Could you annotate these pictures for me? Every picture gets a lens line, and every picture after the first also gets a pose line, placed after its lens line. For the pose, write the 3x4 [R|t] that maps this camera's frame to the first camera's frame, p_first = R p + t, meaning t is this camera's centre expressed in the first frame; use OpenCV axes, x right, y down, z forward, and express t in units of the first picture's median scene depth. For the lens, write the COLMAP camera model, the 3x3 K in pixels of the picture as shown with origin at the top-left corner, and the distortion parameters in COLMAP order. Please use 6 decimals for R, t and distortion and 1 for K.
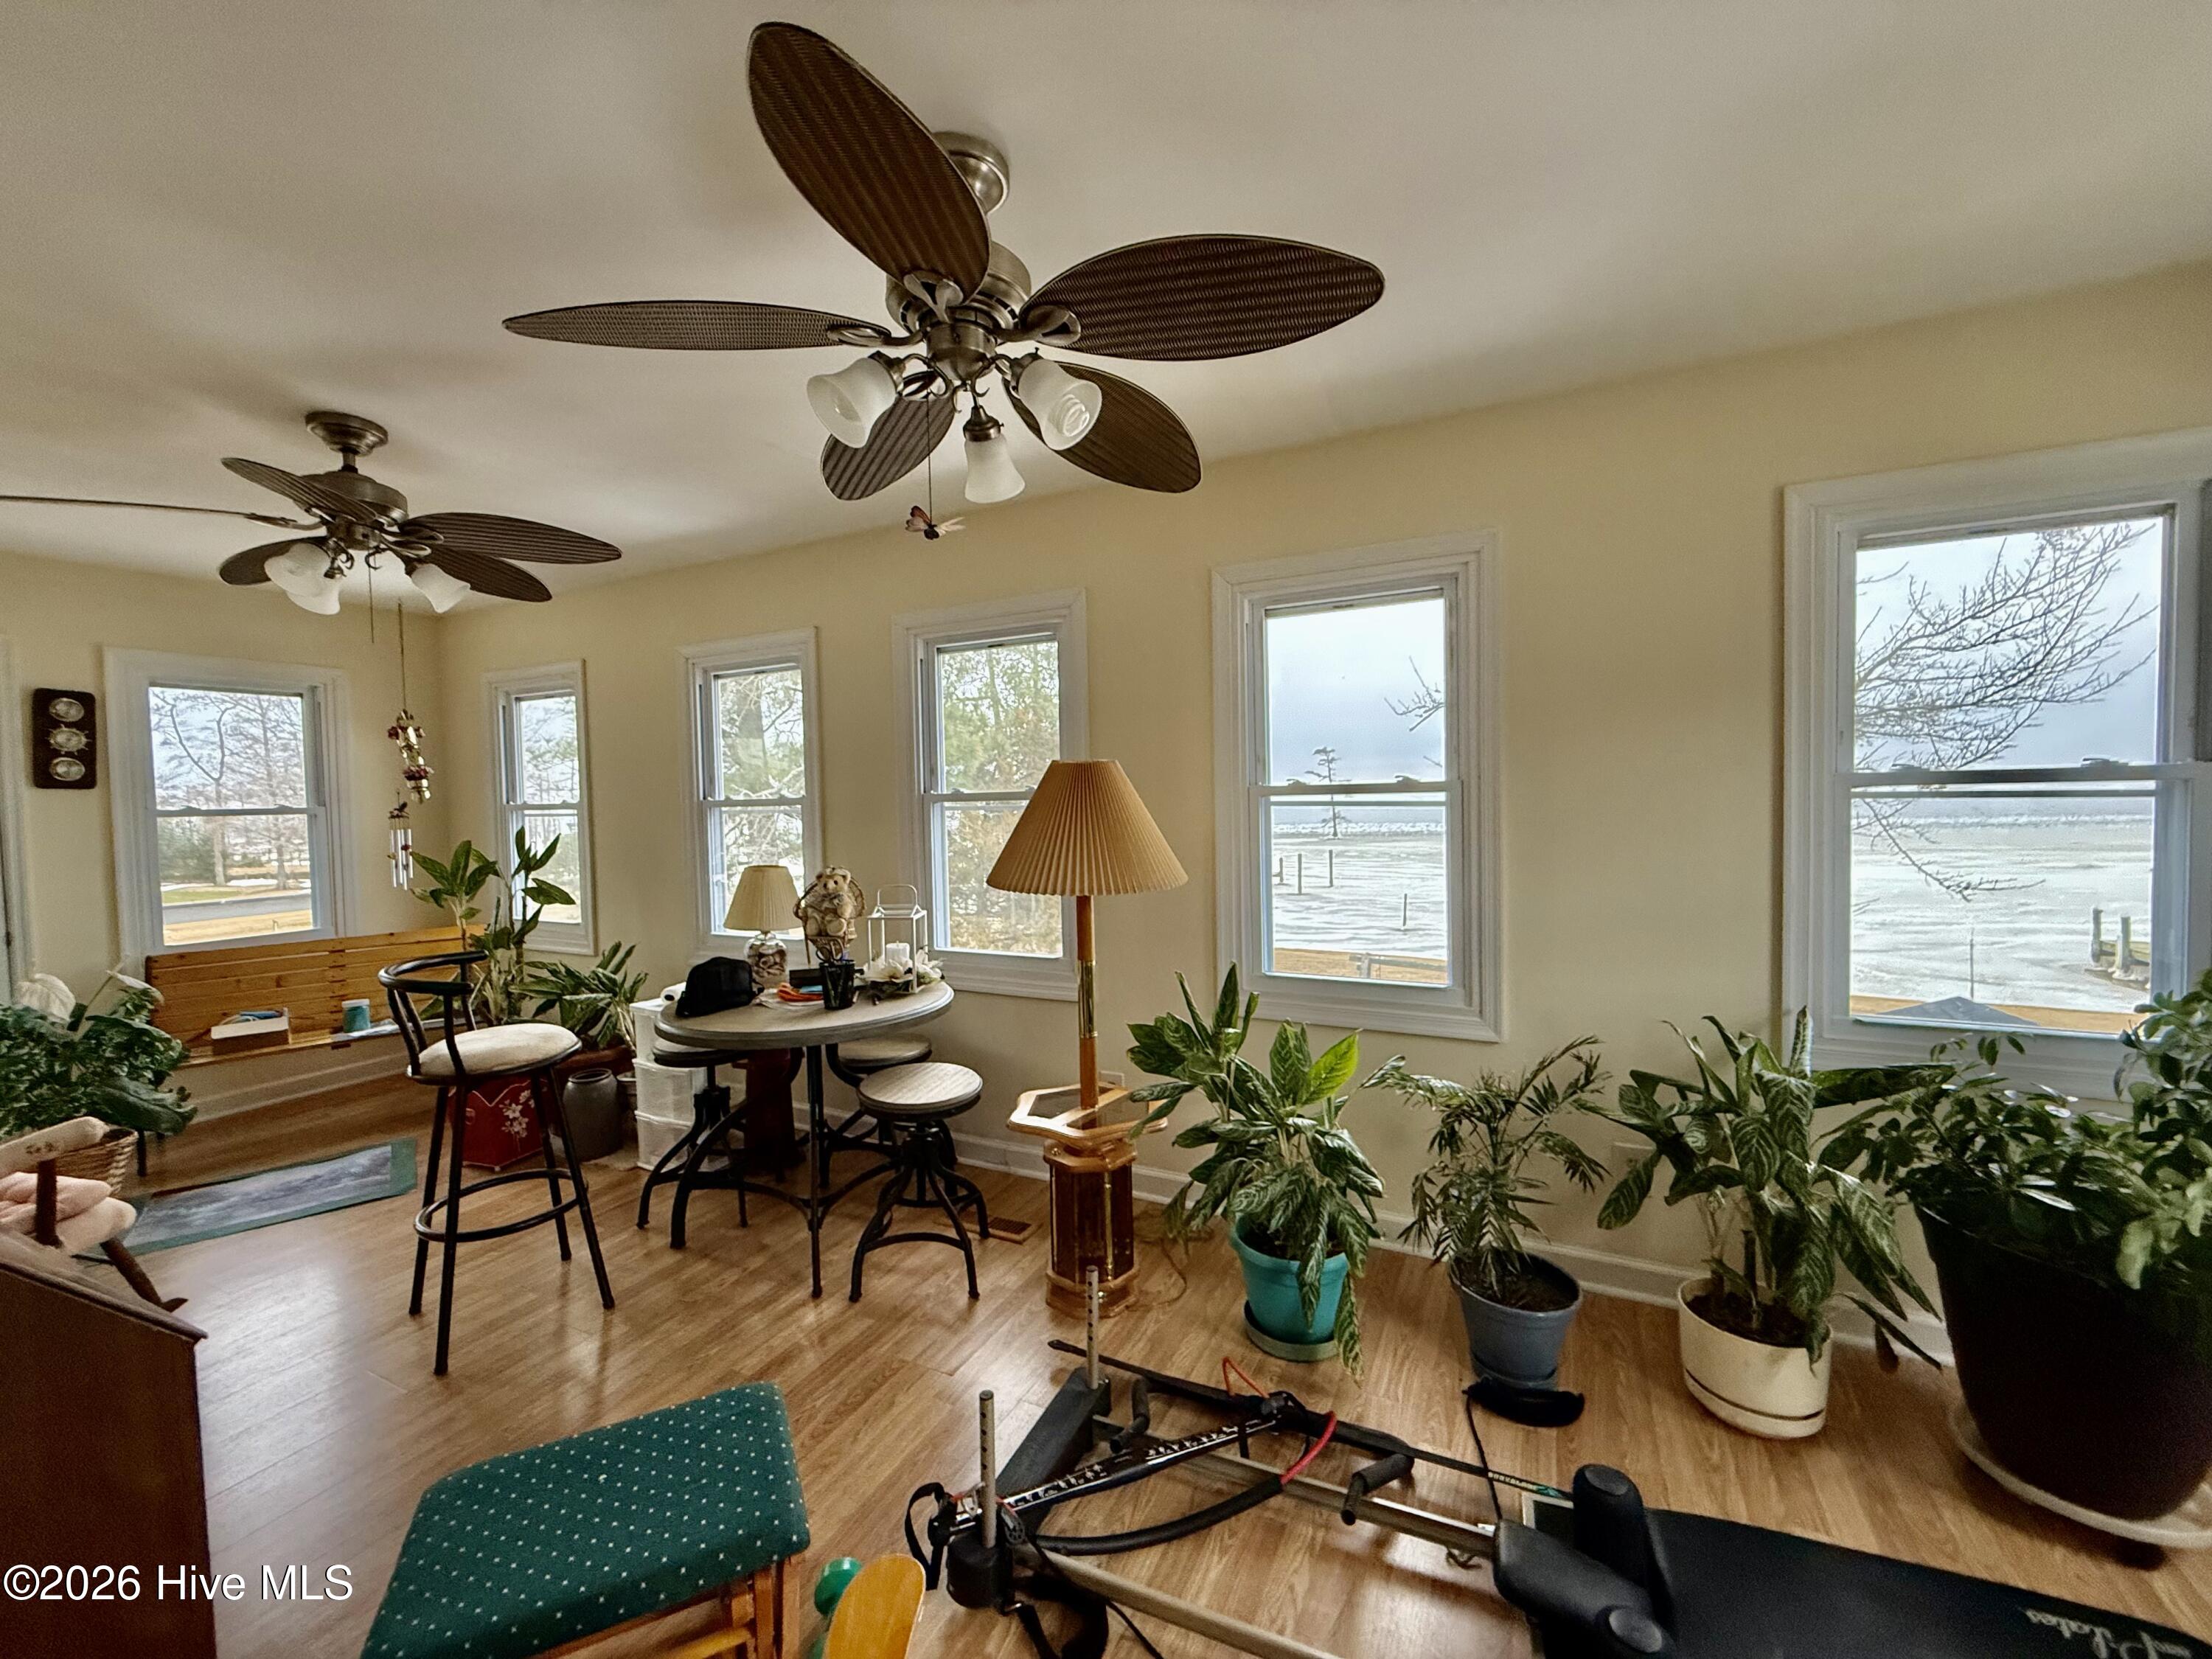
lens RADIAL K [[875.1, 0, 1099.0], [0, 875.1, 828.4], [0, 0, 1]] dist [-0.001862, 0.000273]
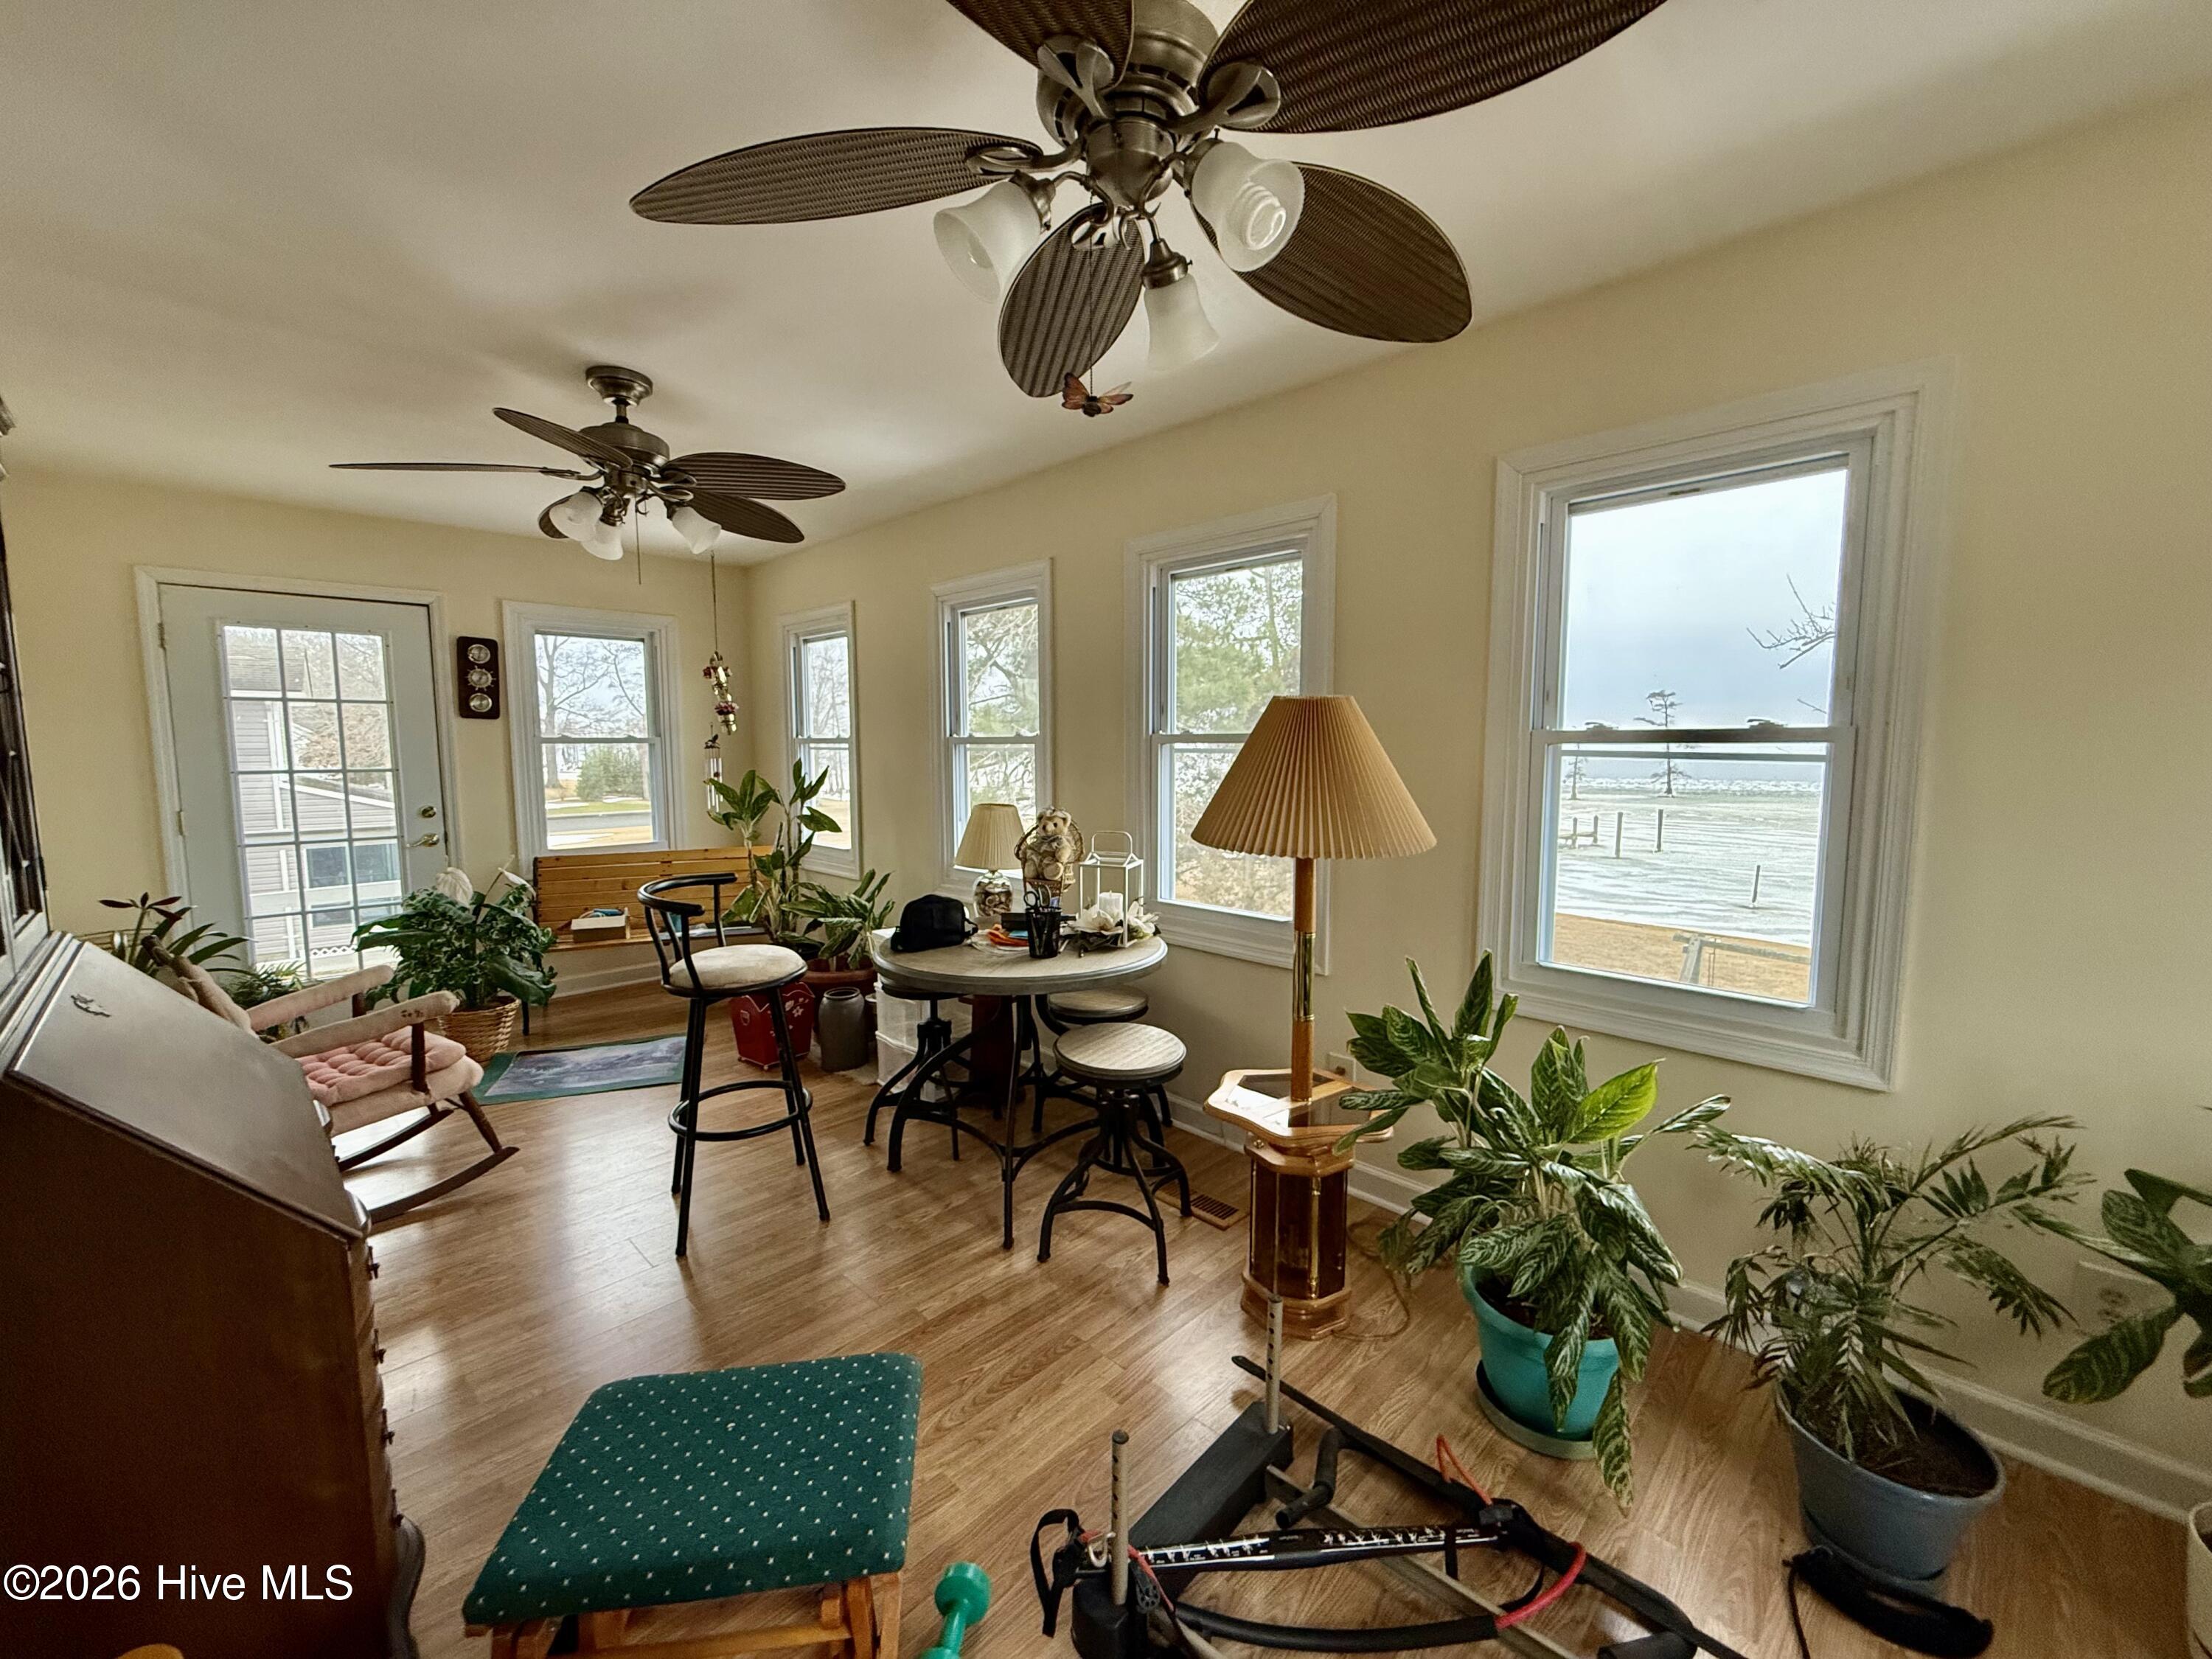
lens RADIAL K [[875.1, 0, 1099.0], [0, 875.1, 828.4], [0, 0, 1]] dist [-0.001862, 0.000273]
pose [[0.950626, 0.049399, -0.306381, 0.050829], [-0.029463, 0.997157, 0.069358, -0.003166], [0.308936, -0.056906, 0.949379, 0.129257]]
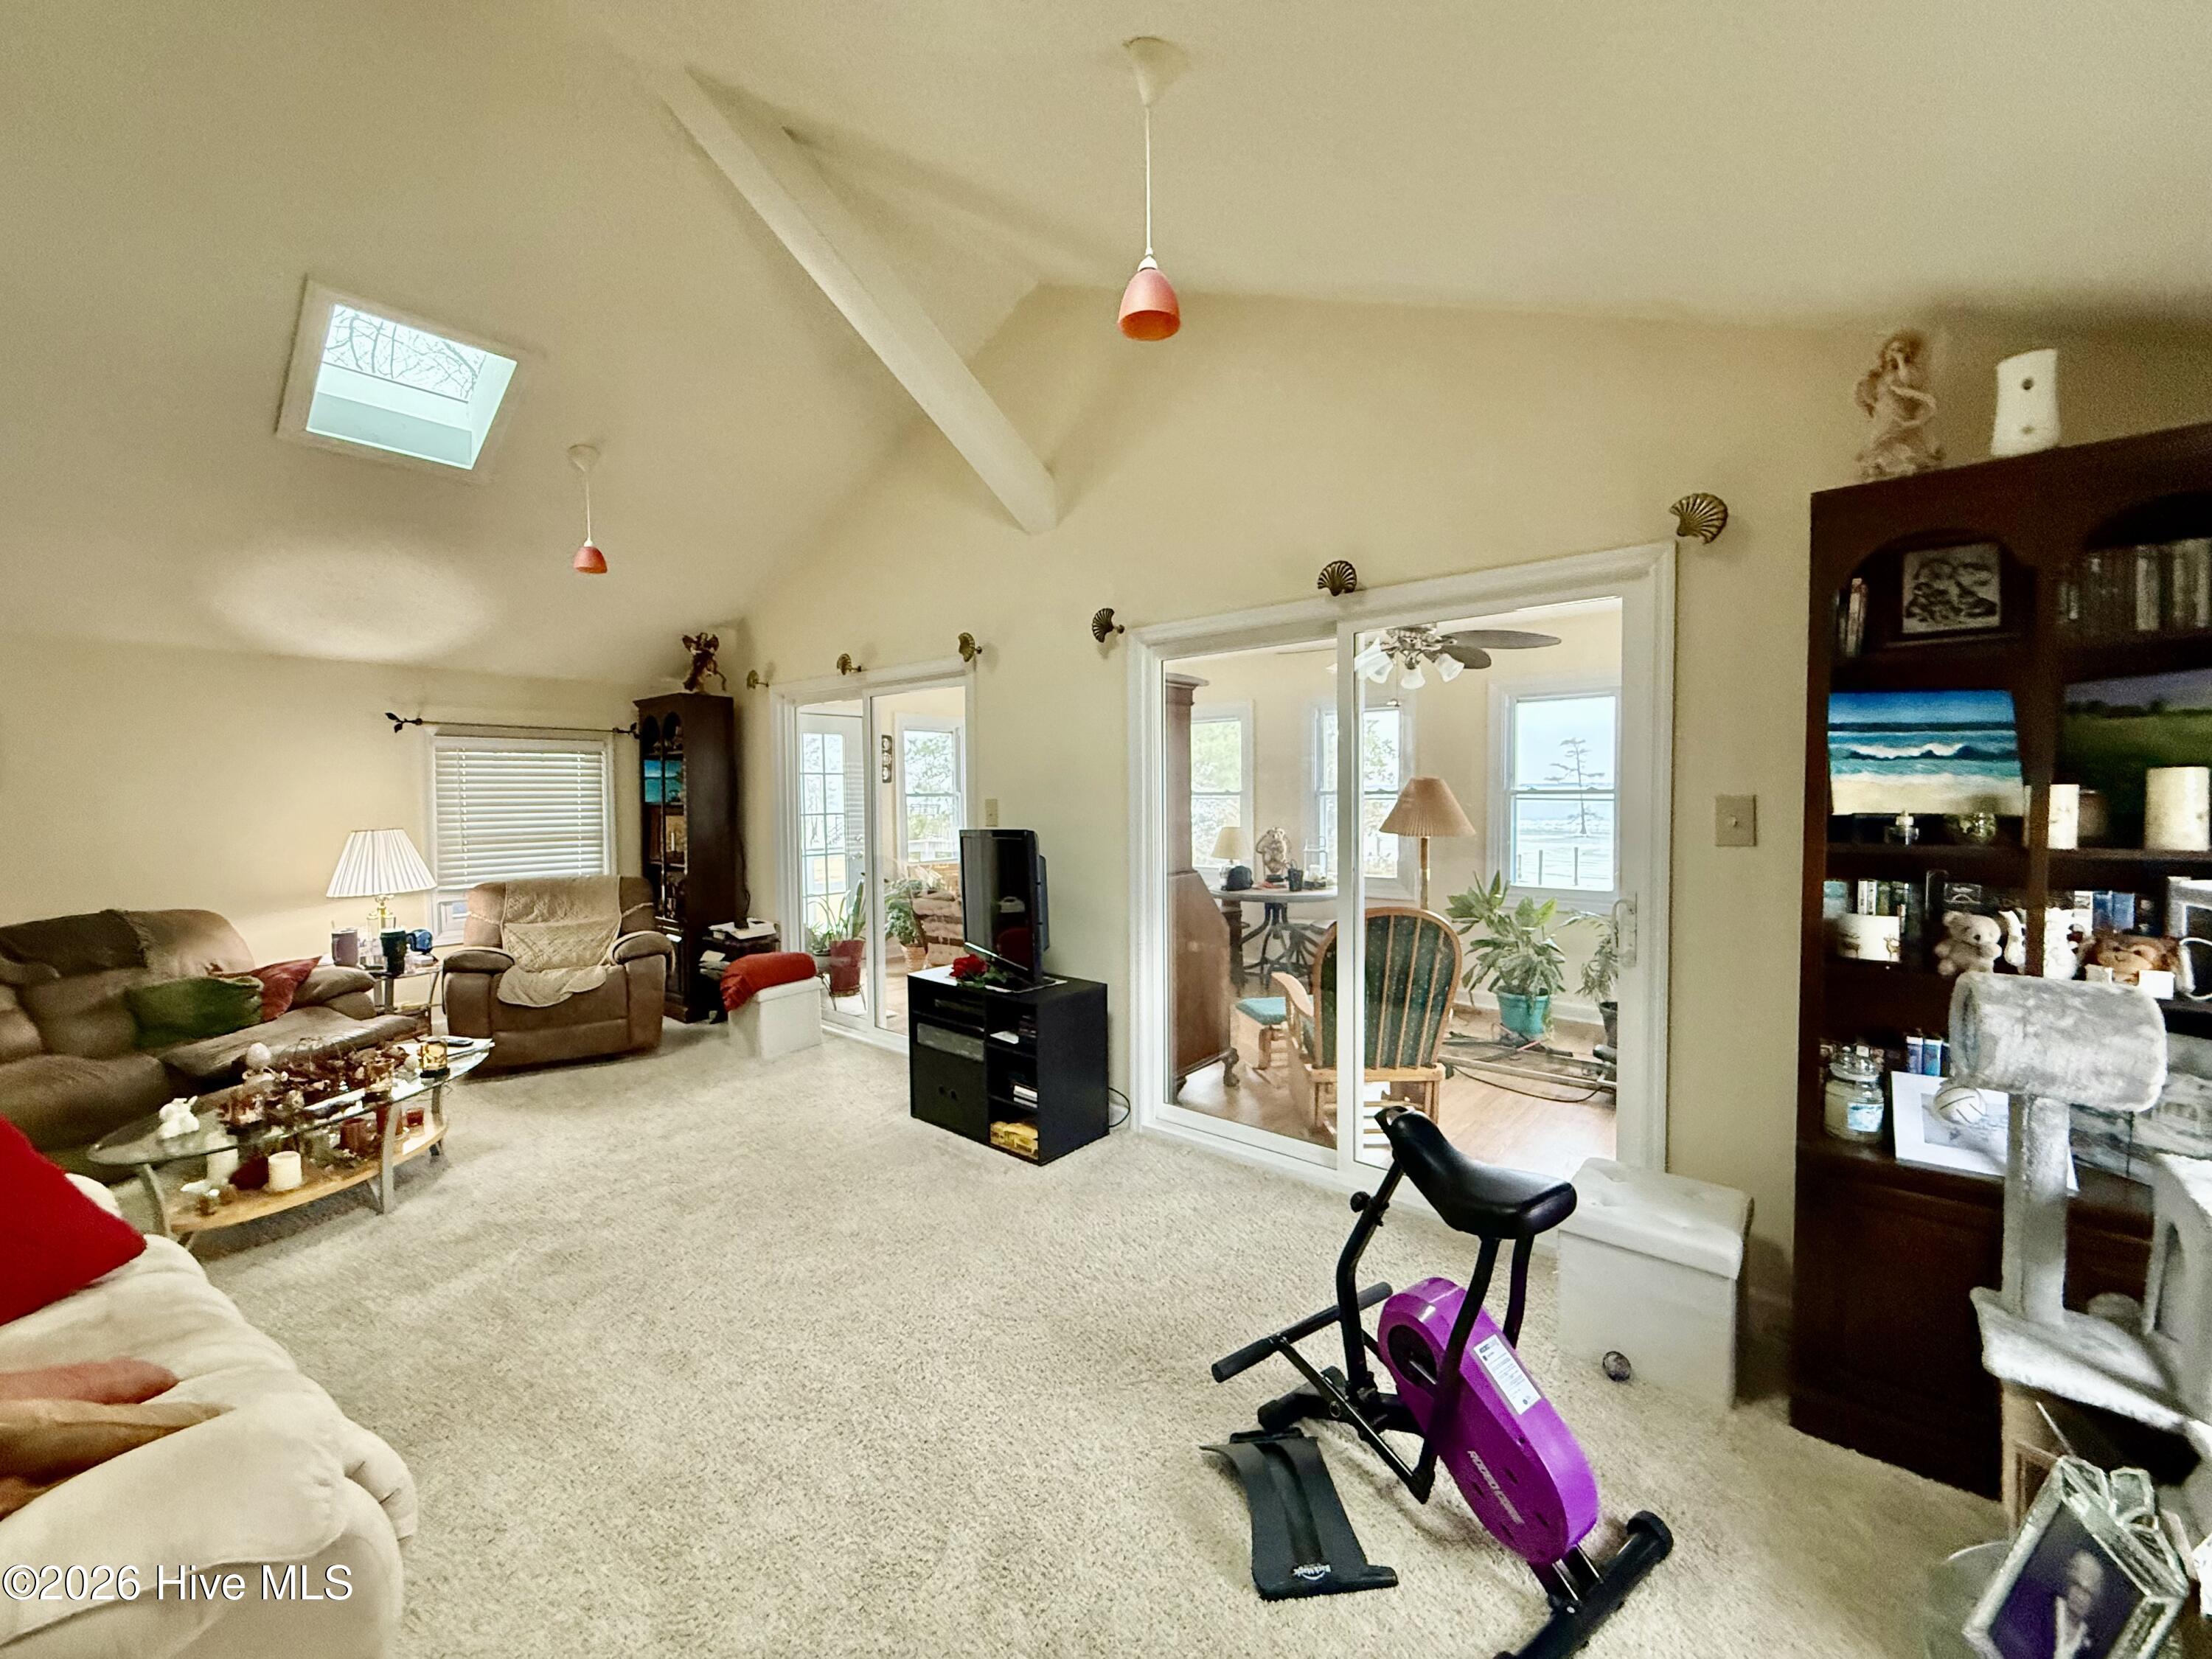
lens RADIAL K [[875.1, 0, 1099.0], [0, 875.1, 828.4], [0, 0, 1]] dist [-0.001862, 0.000273]
pose [[0.970292, 0.022766, -0.240862, -0.276521], [-0.019975, 0.999702, 0.014024, 0.034281], [0.241109, -0.008797, 0.970458, -1.297699]]
